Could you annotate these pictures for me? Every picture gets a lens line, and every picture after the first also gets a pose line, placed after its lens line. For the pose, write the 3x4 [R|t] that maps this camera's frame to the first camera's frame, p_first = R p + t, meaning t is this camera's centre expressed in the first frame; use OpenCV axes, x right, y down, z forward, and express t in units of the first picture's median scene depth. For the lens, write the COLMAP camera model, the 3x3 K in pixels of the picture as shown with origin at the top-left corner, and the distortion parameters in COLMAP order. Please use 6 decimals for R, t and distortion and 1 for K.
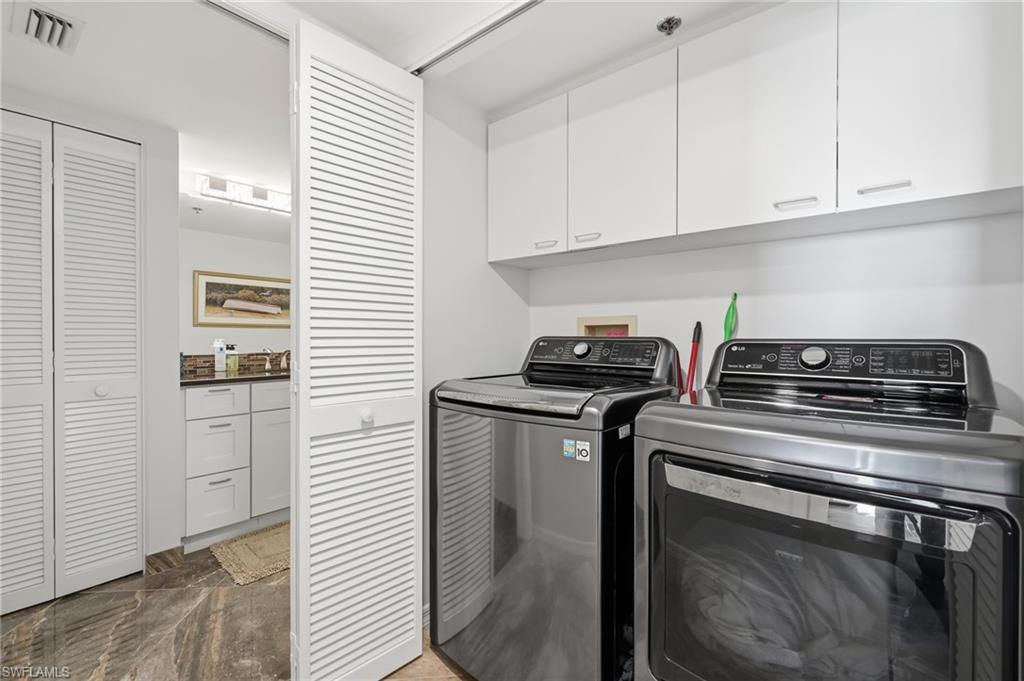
lens RADIAL K [[466.7, 0, 518.7], [0, 466.7, 340.5], [0, 0, 1]] dist [0.005451, 0.000436]
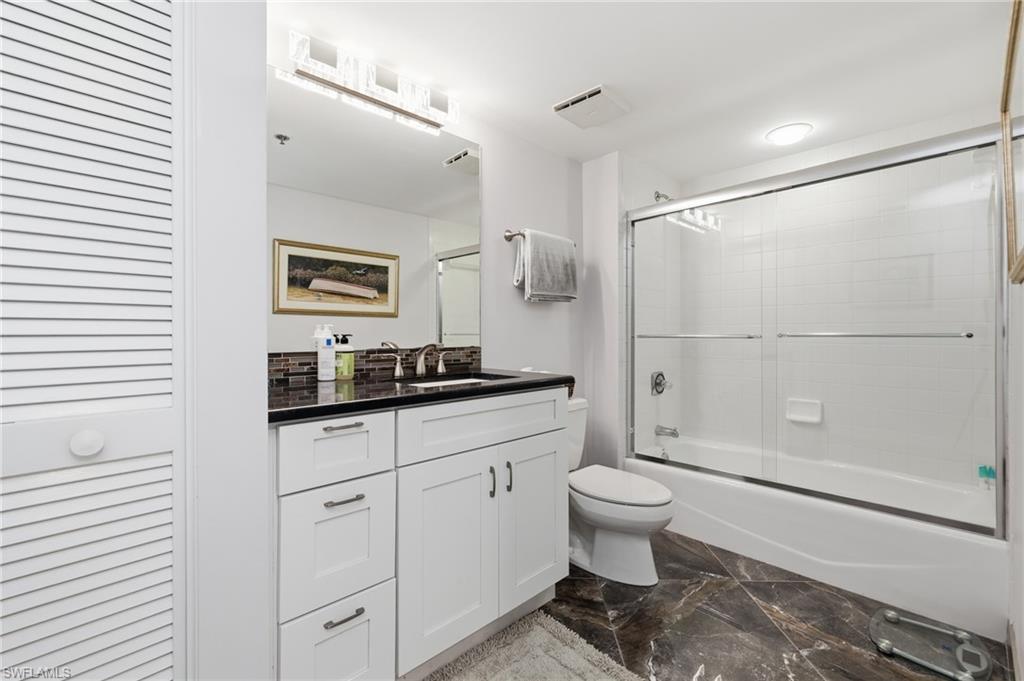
lens RADIAL K [[439.3, 0, 504.4], [0, 439.3, 335.8], [0, 0, 1]] dist [-0.002593, 0.002670]
pose [[0.994777, -0.003020, -0.102031, -0.347228], [0.002434, 0.999980, -0.005862, 0.013748], [0.102047, 0.005583, 0.994764, 0.461987]]
